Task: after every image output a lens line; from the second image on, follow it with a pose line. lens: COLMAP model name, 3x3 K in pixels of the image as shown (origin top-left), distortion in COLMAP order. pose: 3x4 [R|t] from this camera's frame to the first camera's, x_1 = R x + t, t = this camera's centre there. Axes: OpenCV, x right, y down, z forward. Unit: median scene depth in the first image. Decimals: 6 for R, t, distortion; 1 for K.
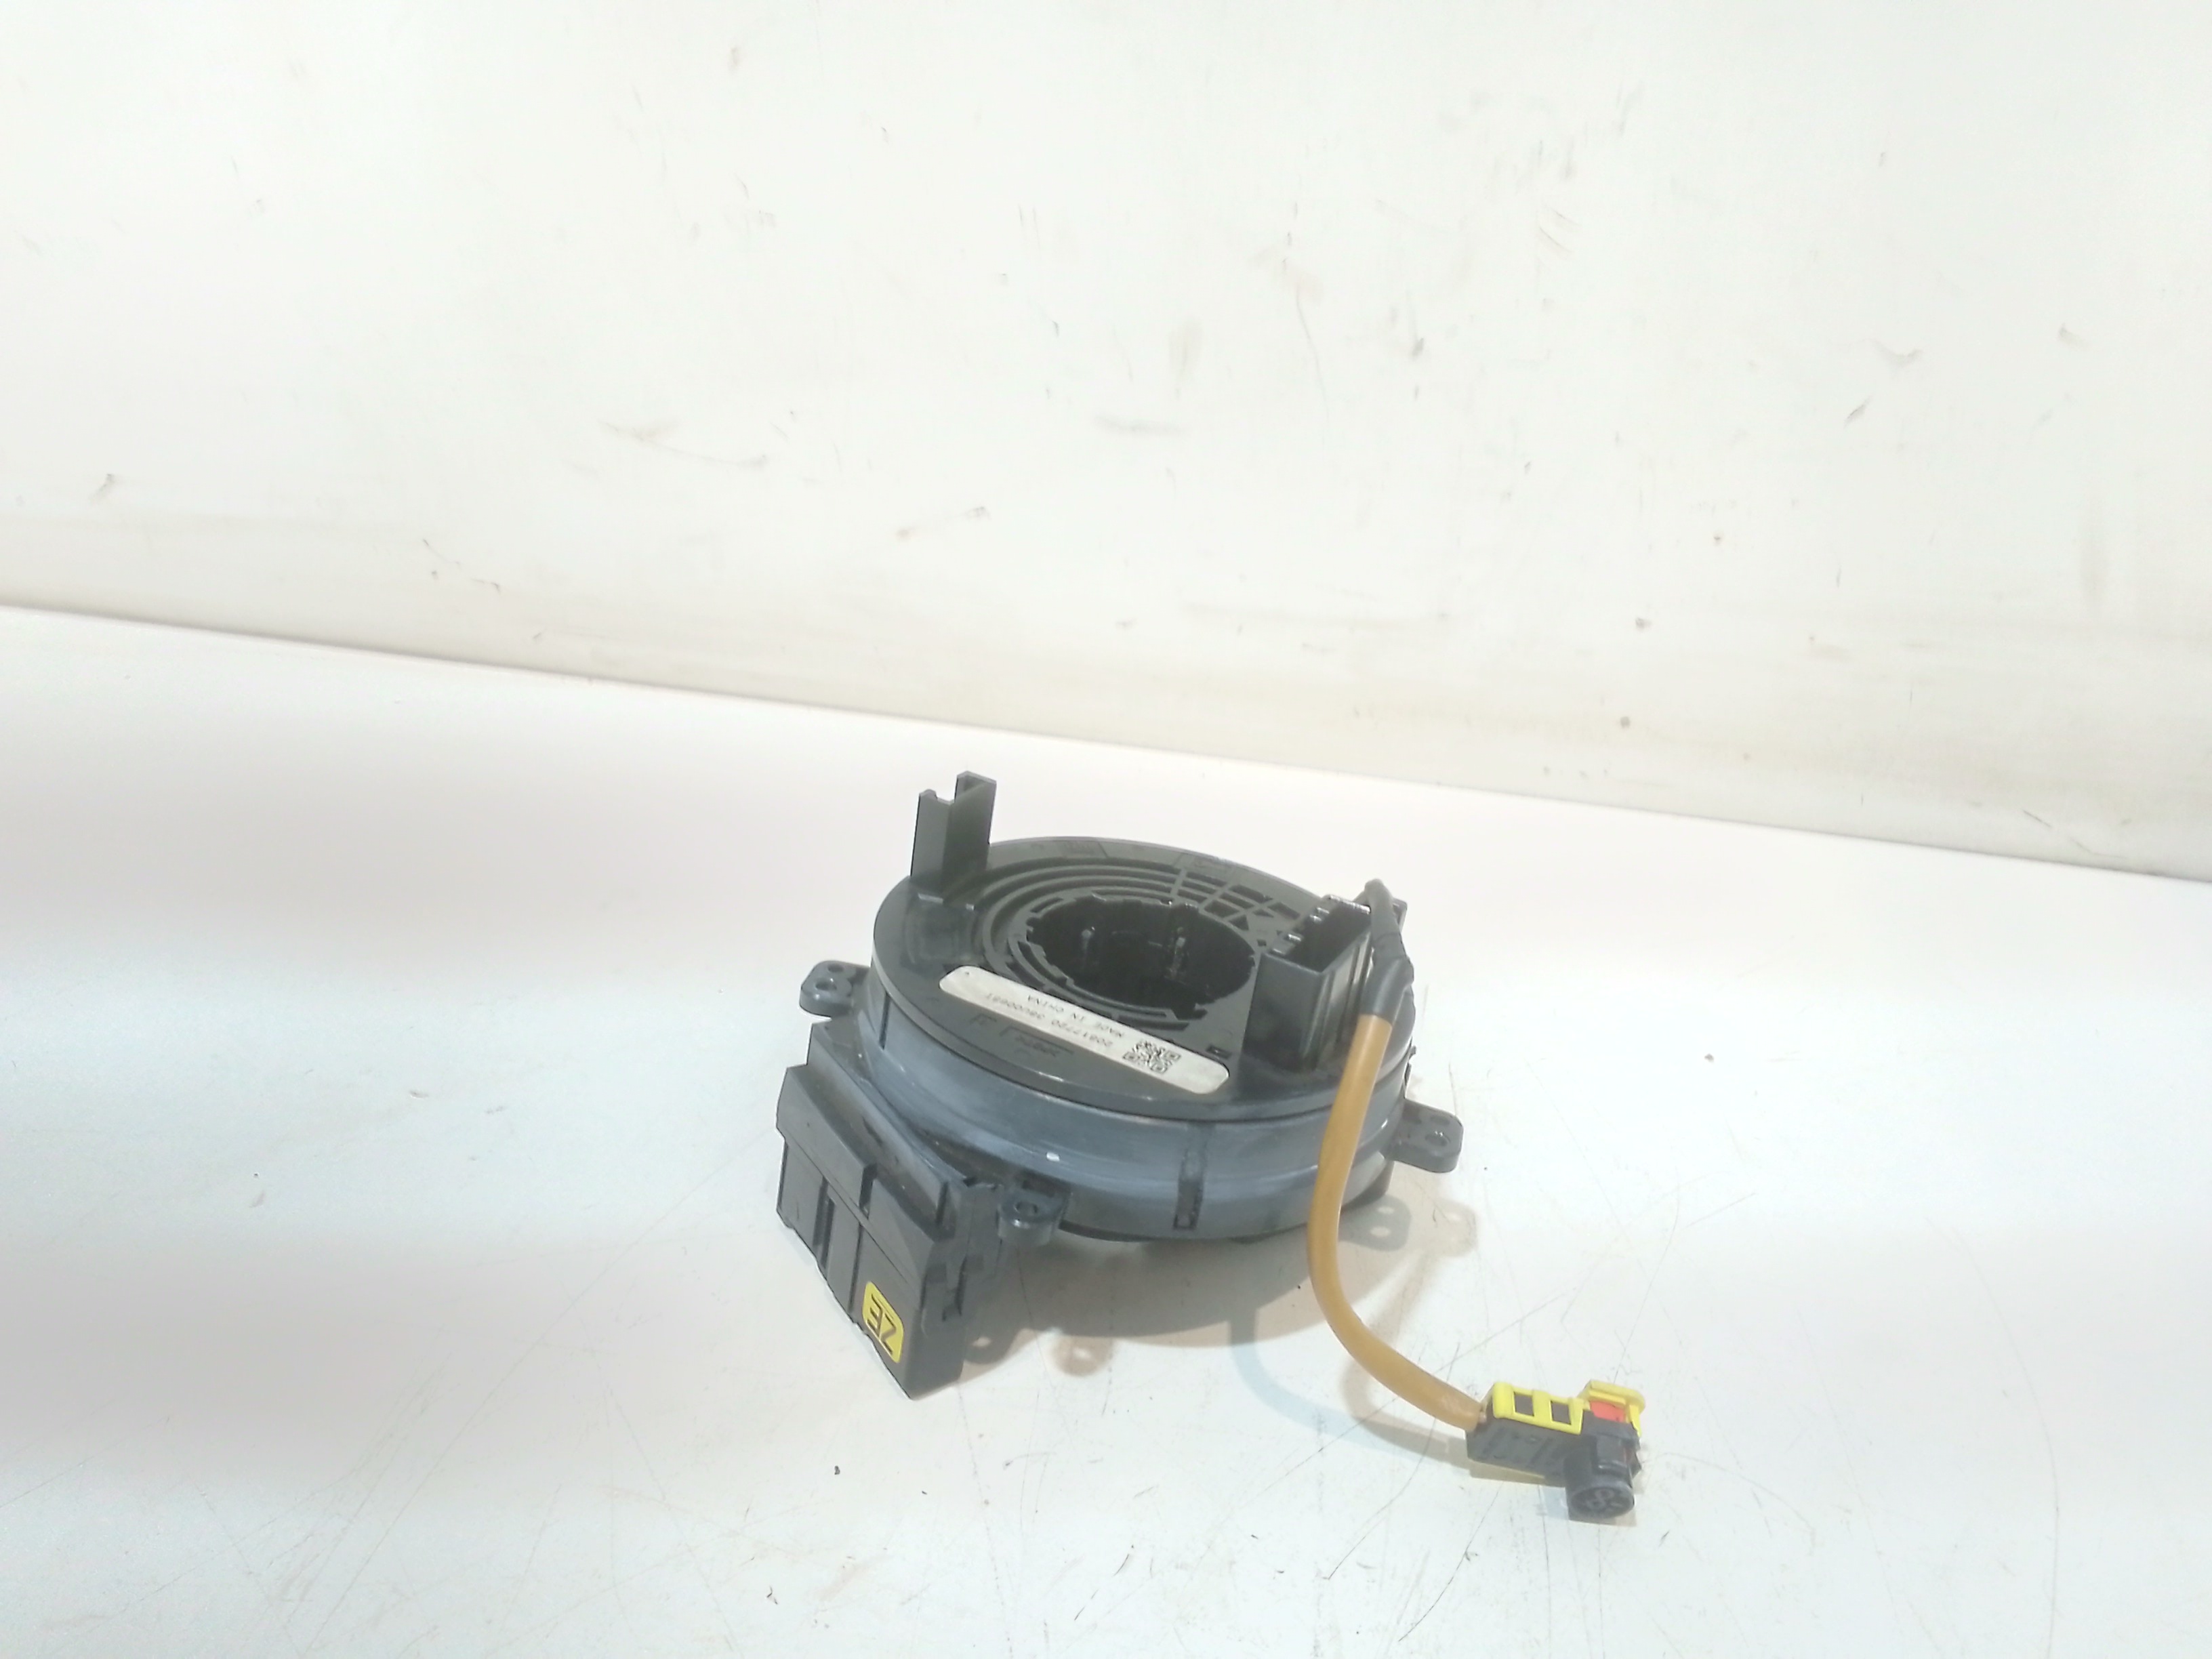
lens RADIAL K [[1805.7, 0, 1071.6], [0, 1805.7, 800.4], [0, 0, 1]] dist [0.064650, -0.101723]
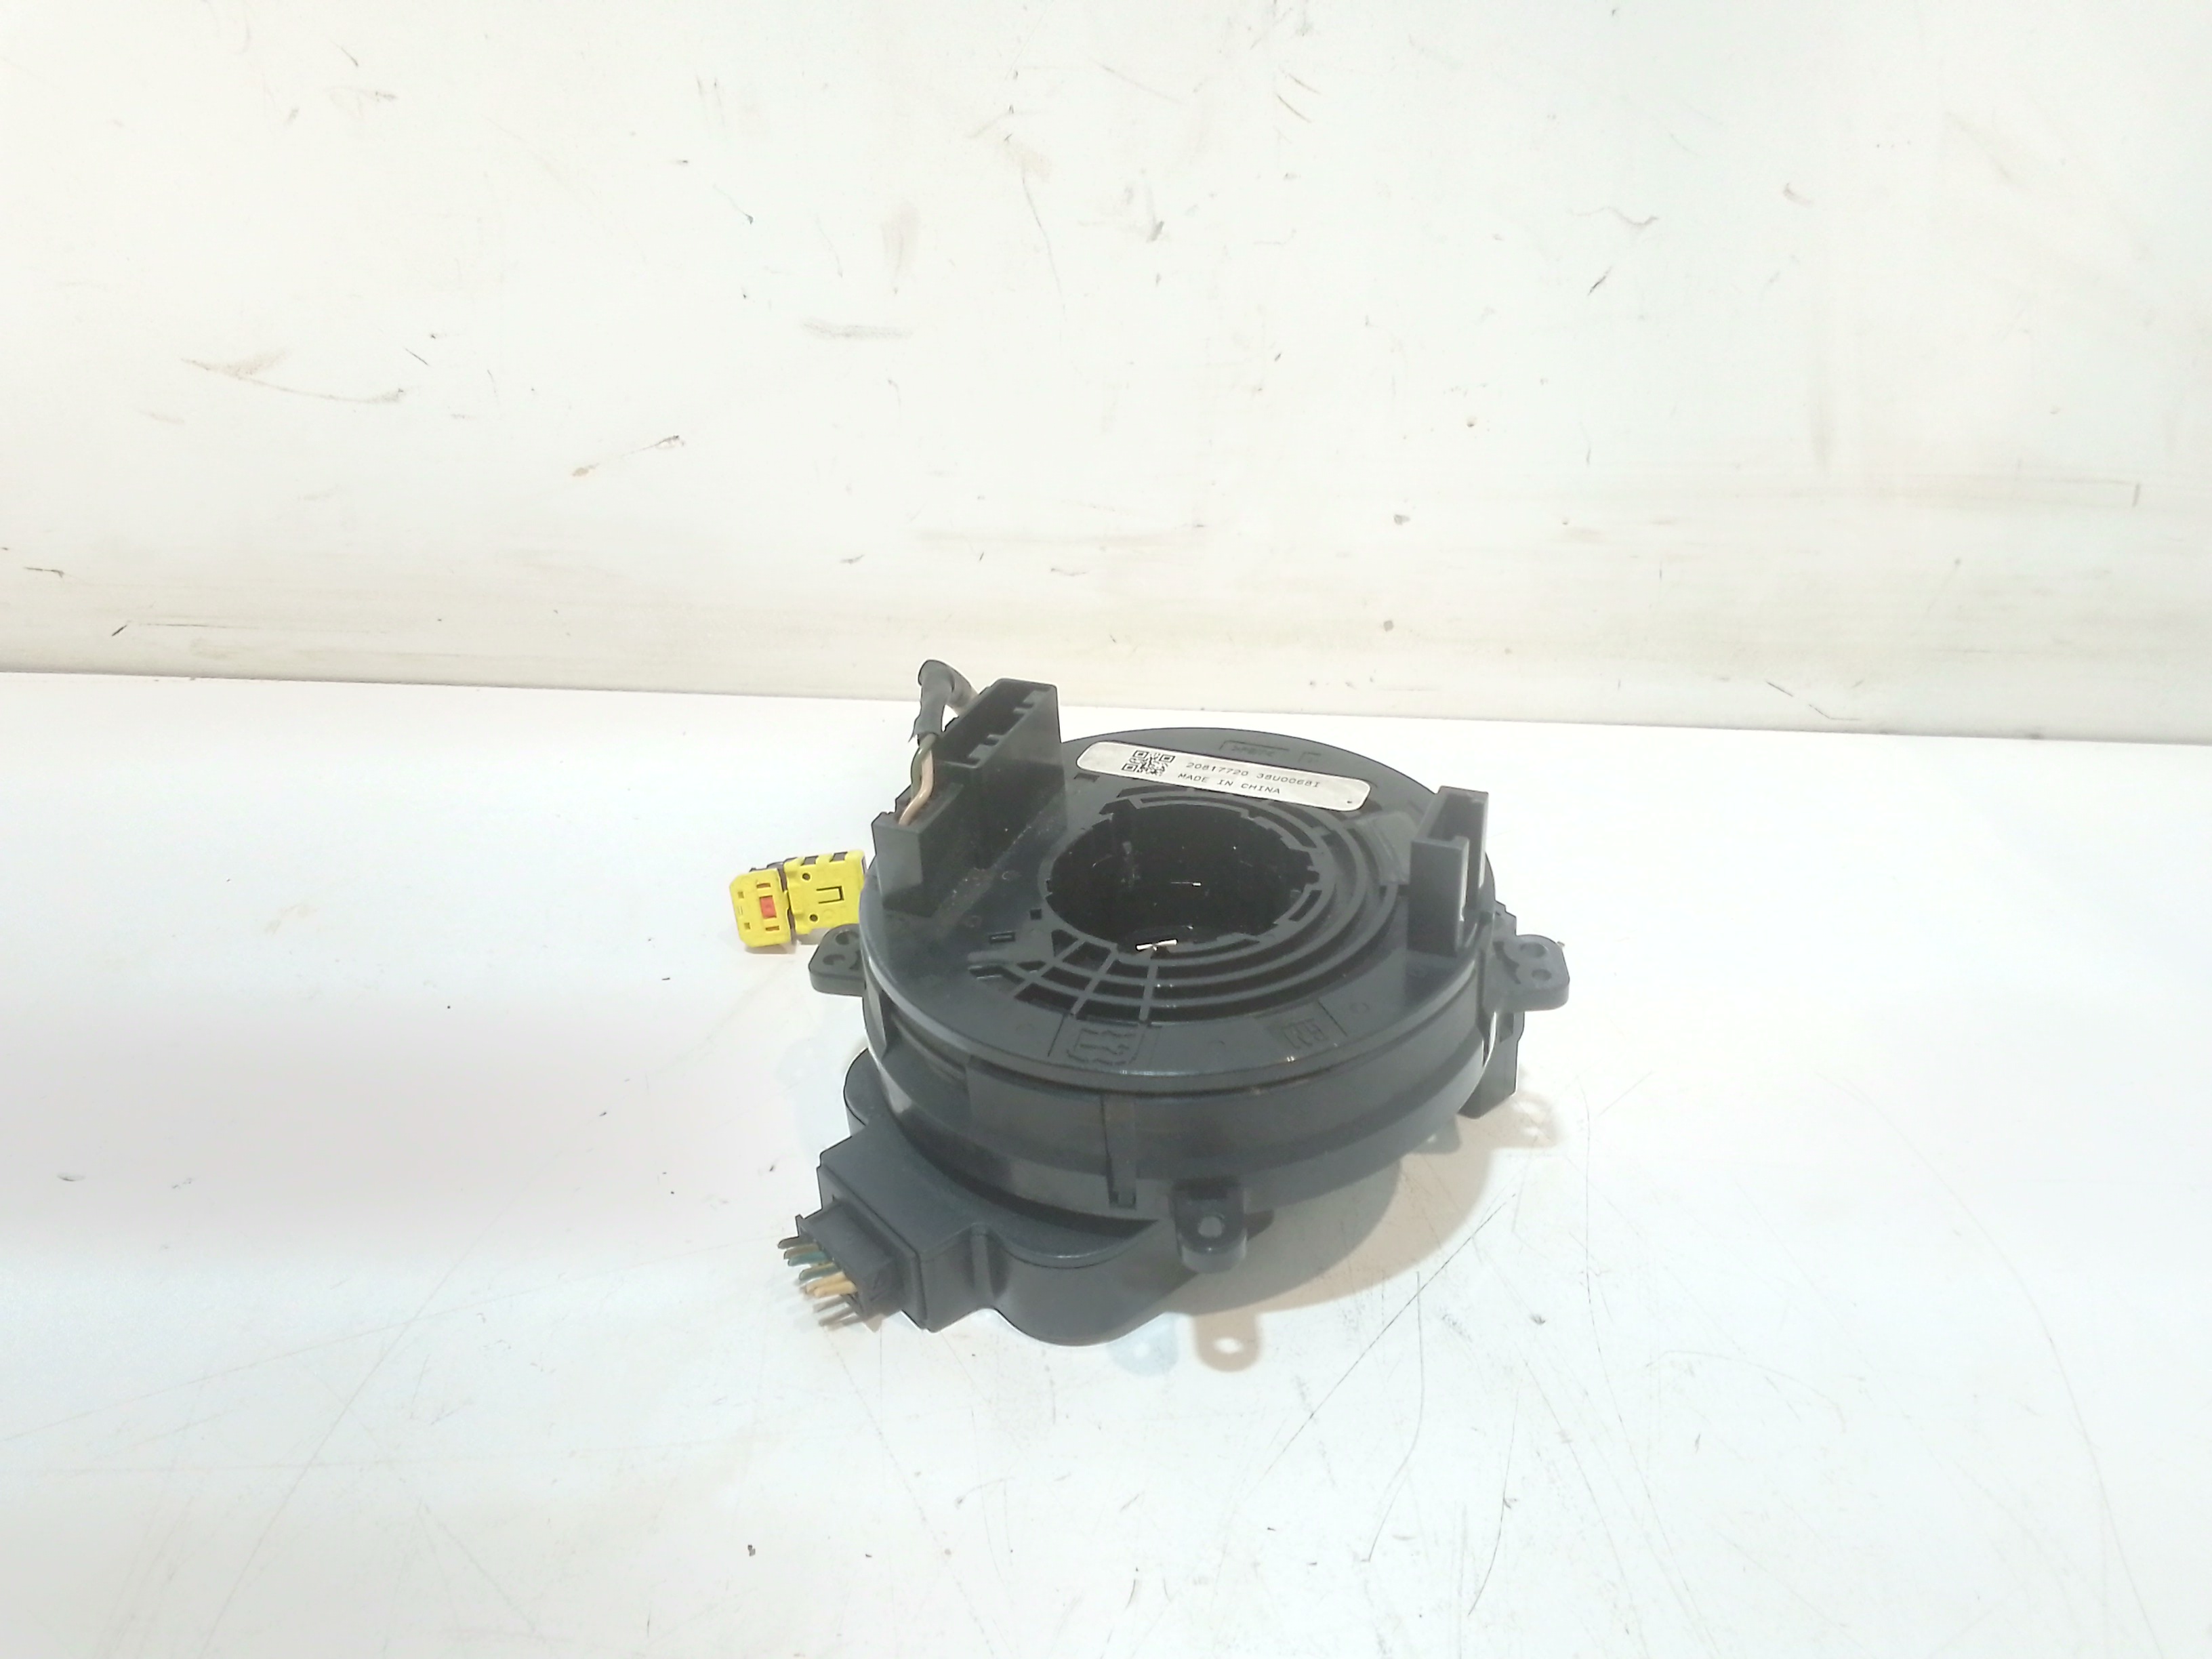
lens RADIAL K [[1805.7, 0, 1113.9], [0, 1805.7, 817.6], [0, 0, 1]] dist [0.064650, -0.101723]
pose [[0.965803, -0.098466, 0.239853, -0.079837], [0.098191, 0.995081, 0.013127, 0.033254], [-0.239965, 0.010873, 0.970721, 0.111737]]
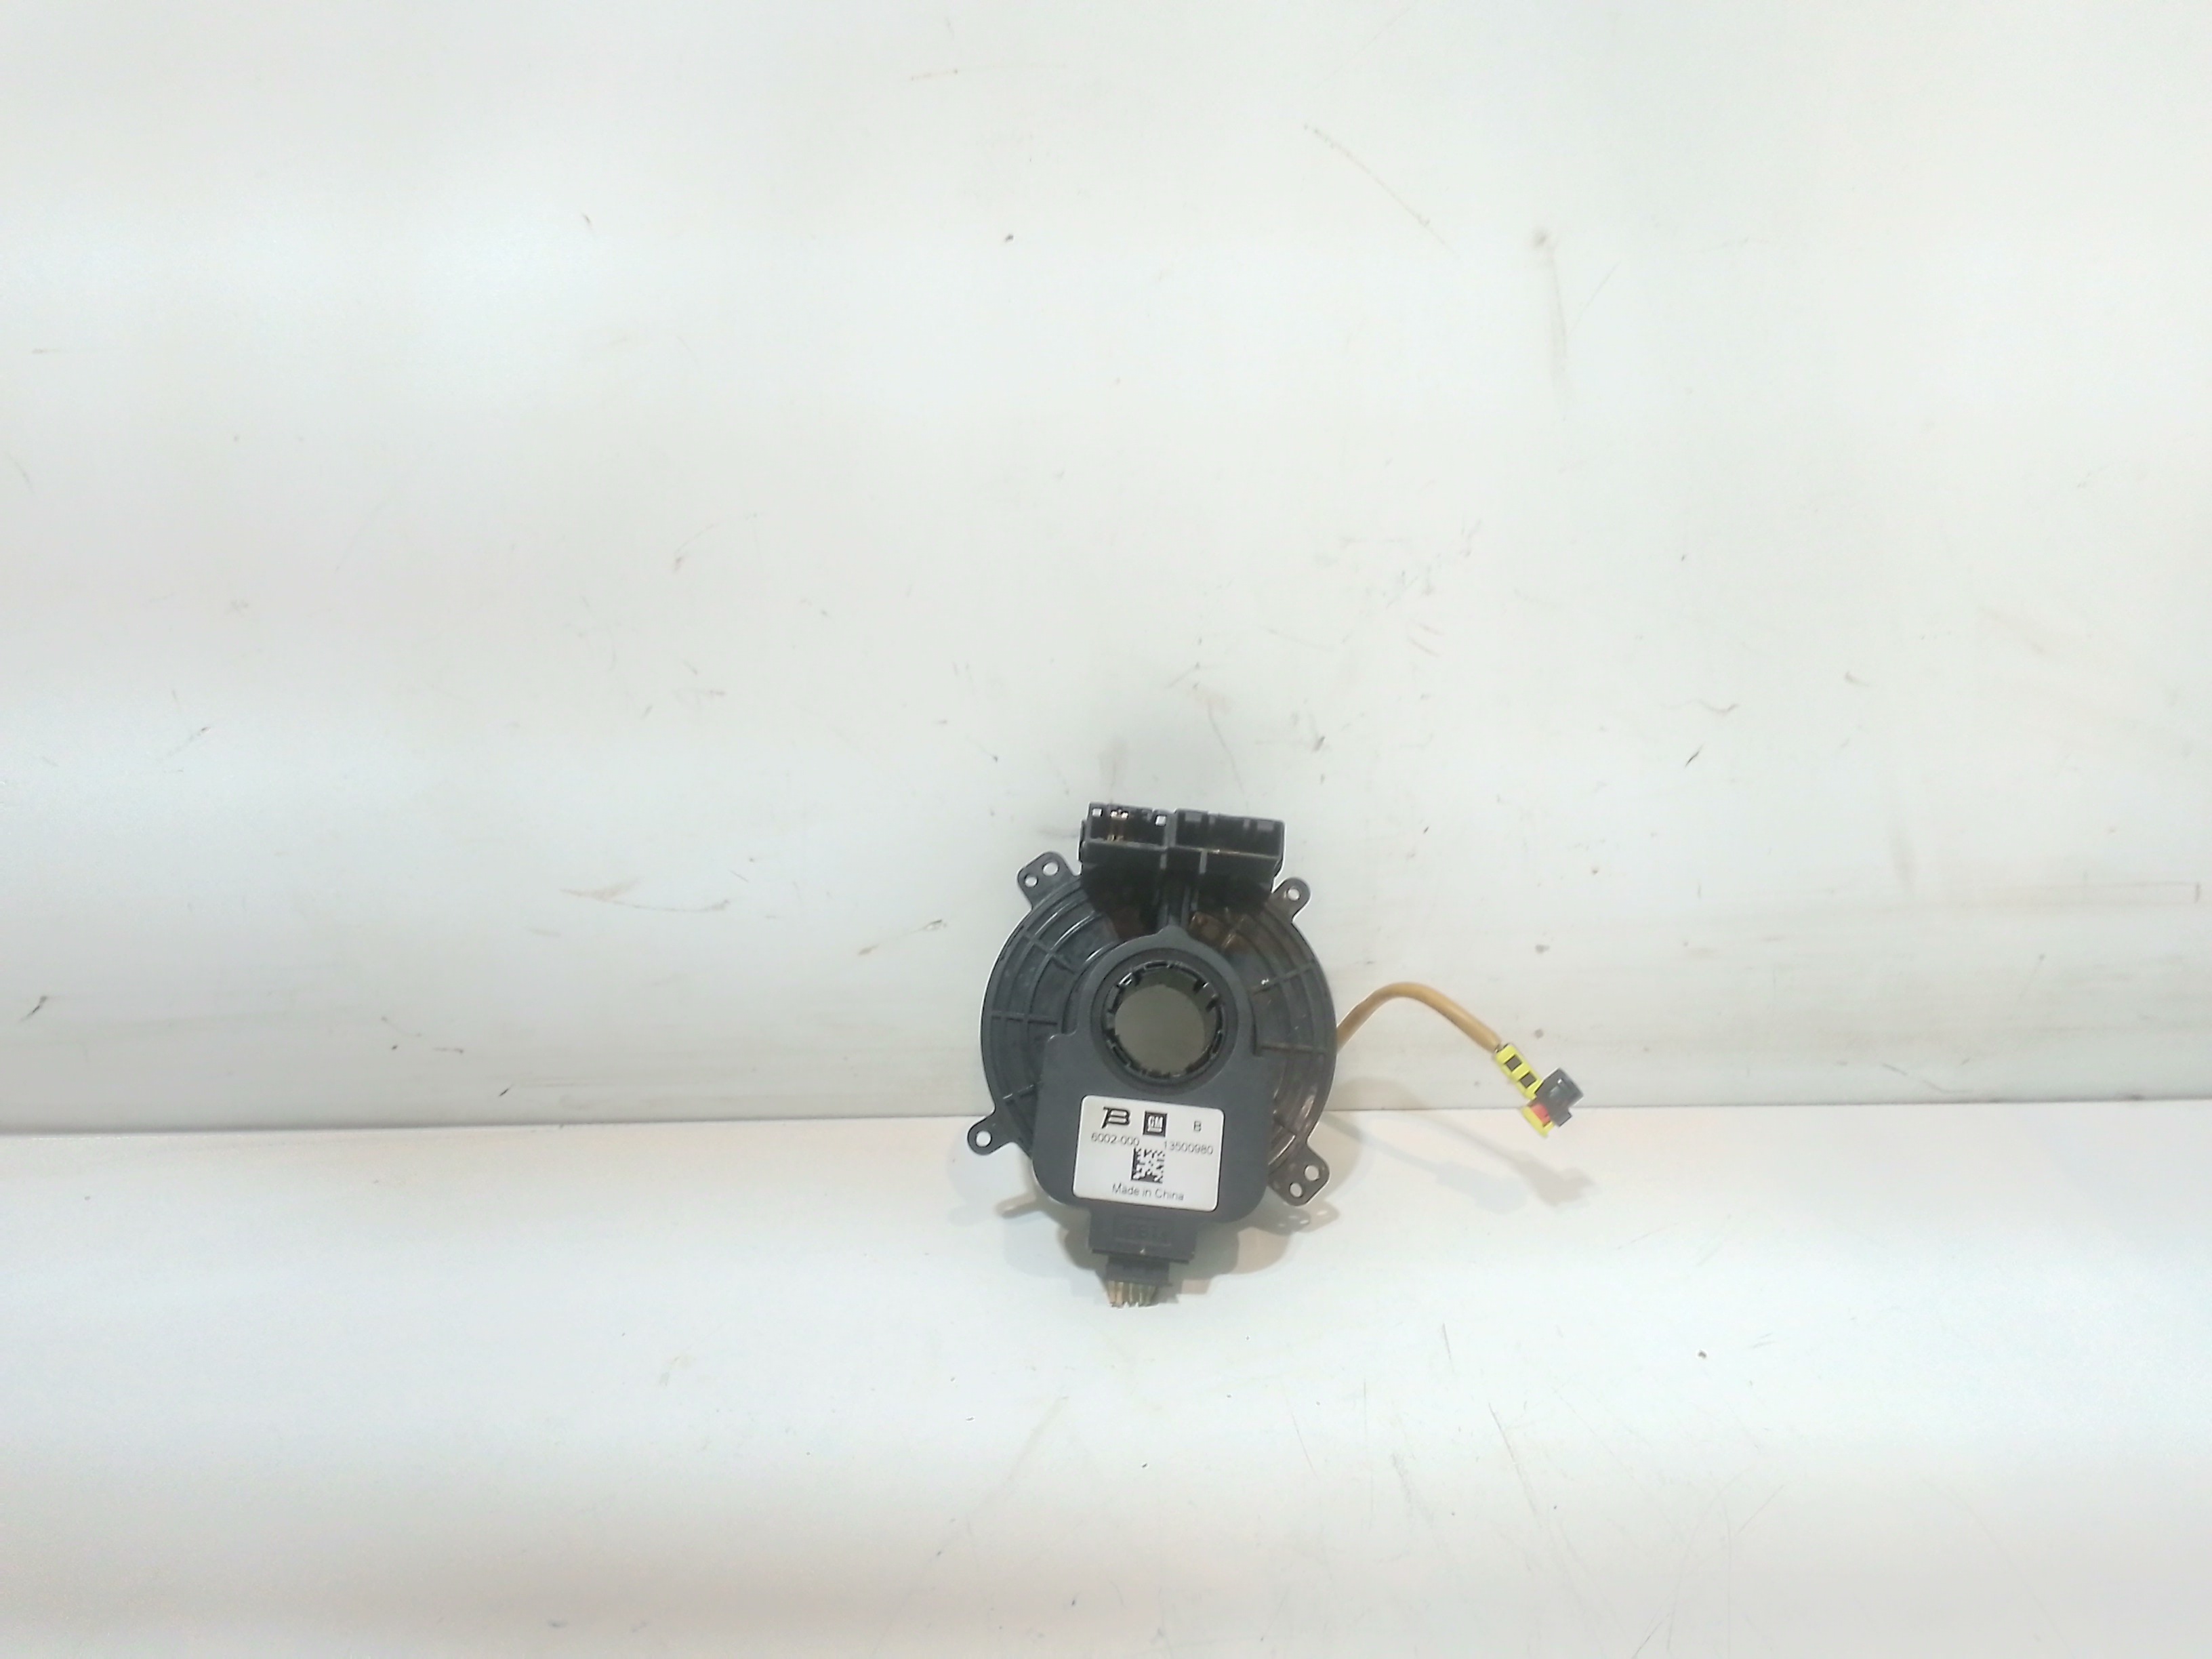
lens RADIAL K [[1805.7, 0, 1097.8], [0, 1805.7, 808.6], [0, 0, 1]] dist [0.064650, -0.101723]
pose [[0.979874, -0.131908, 0.149822, -0.119470], [0.148547, 0.983221, -0.105877, -0.107894], [-0.133342, 0.126002, 0.983028, -0.091114]]
